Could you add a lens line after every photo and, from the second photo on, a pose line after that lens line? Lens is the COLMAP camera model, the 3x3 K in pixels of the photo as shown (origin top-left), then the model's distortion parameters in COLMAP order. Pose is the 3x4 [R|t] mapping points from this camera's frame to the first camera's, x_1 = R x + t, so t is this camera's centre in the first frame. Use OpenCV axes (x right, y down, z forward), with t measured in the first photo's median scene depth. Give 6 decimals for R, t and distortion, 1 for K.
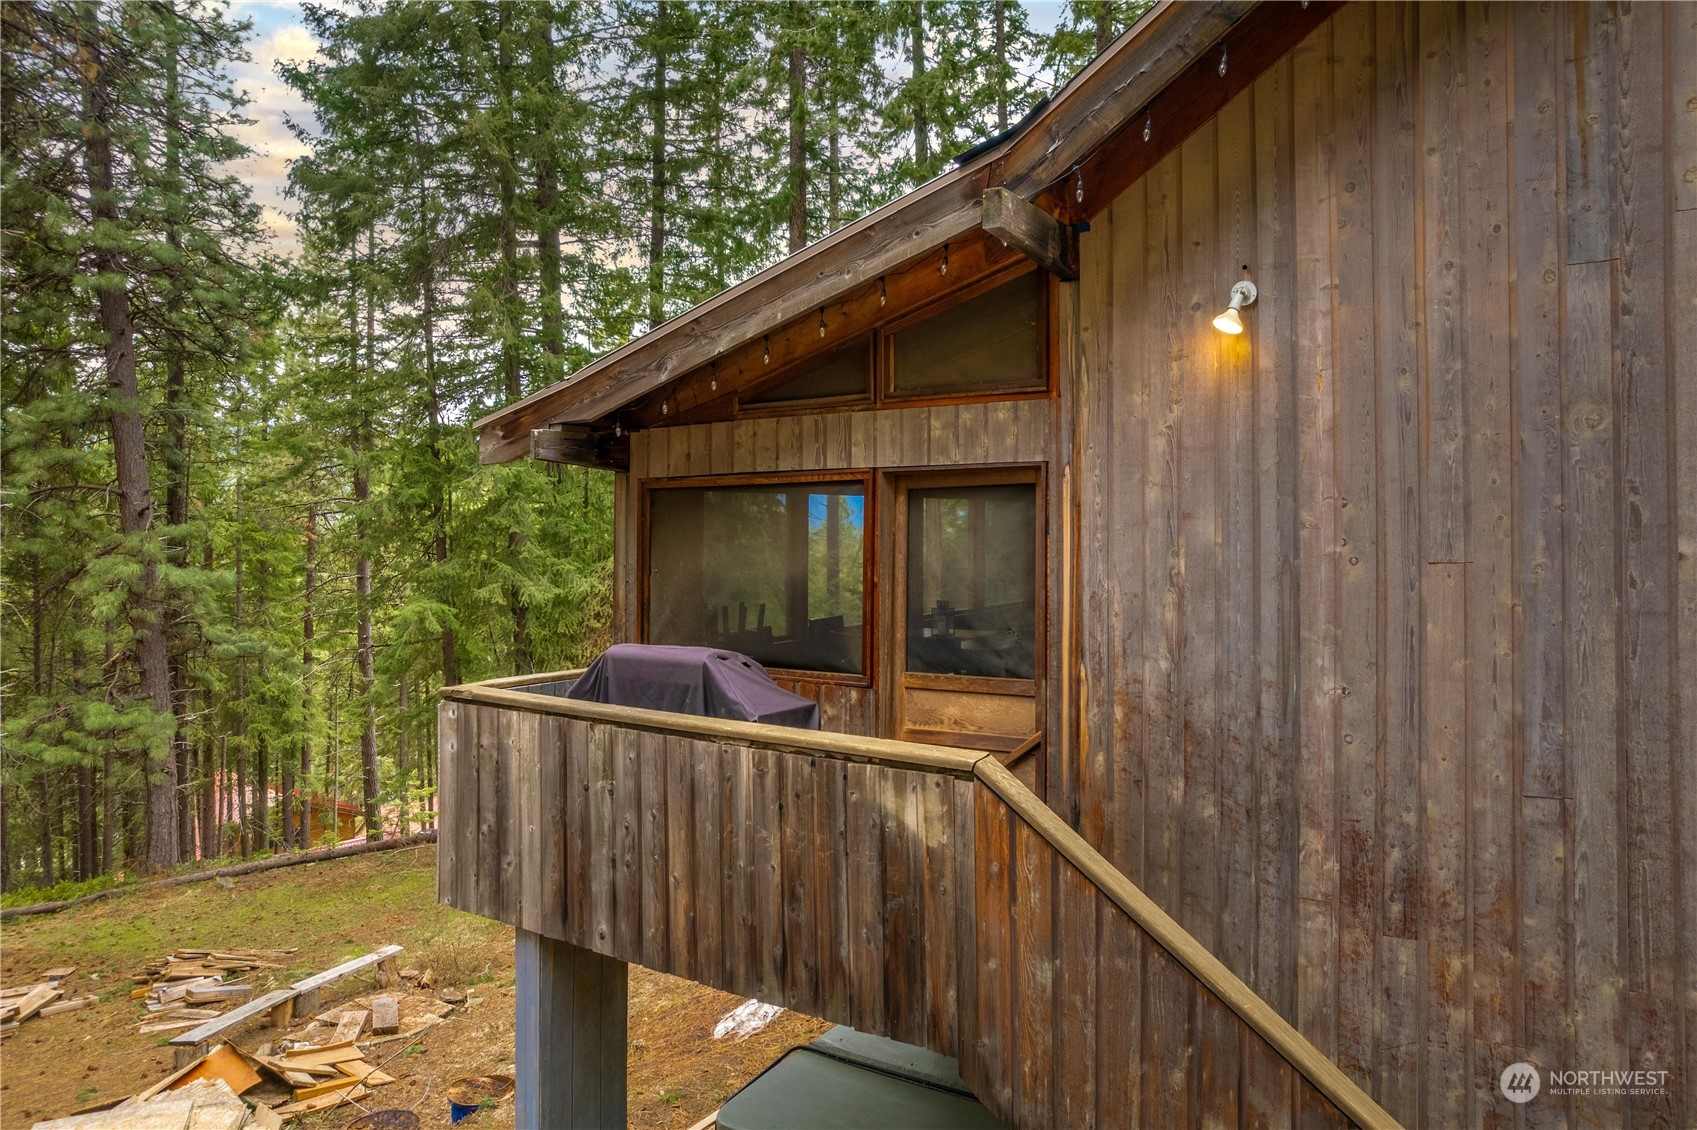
lens RADIAL K [[1105.9, 0, 870.4], [0, 1105.9, 494.3], [0, 0, 1]] dist [-0.033823, 0.012851]
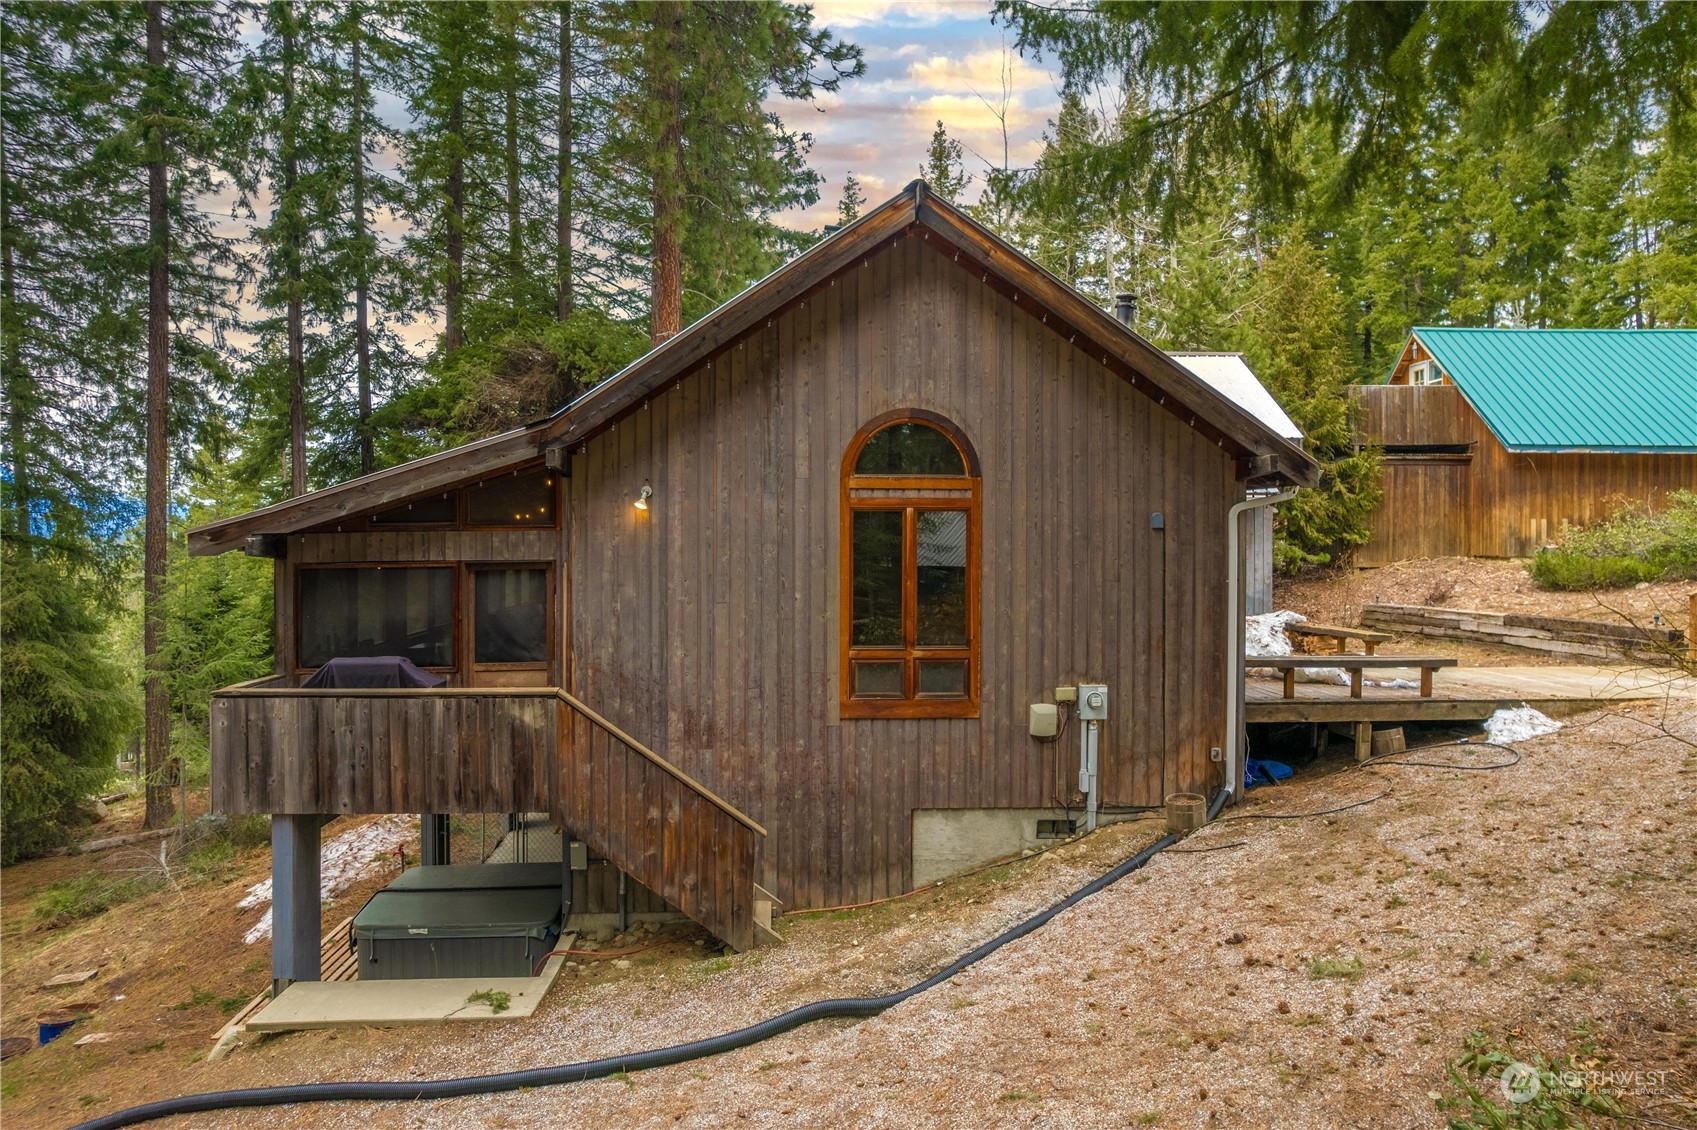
lens RADIAL K [[1105.9, 0, 850.7], [0, 1105.9, 557.1], [0, 0, 1]] dist [-0.033823, 0.012851]
pose [[0.806263, -0.015137, 0.591363, -0.725493], [-0.013691, 0.998927, 0.044235, -0.154747], [-0.591399, -0.043762, 0.805191, -1.198393]]
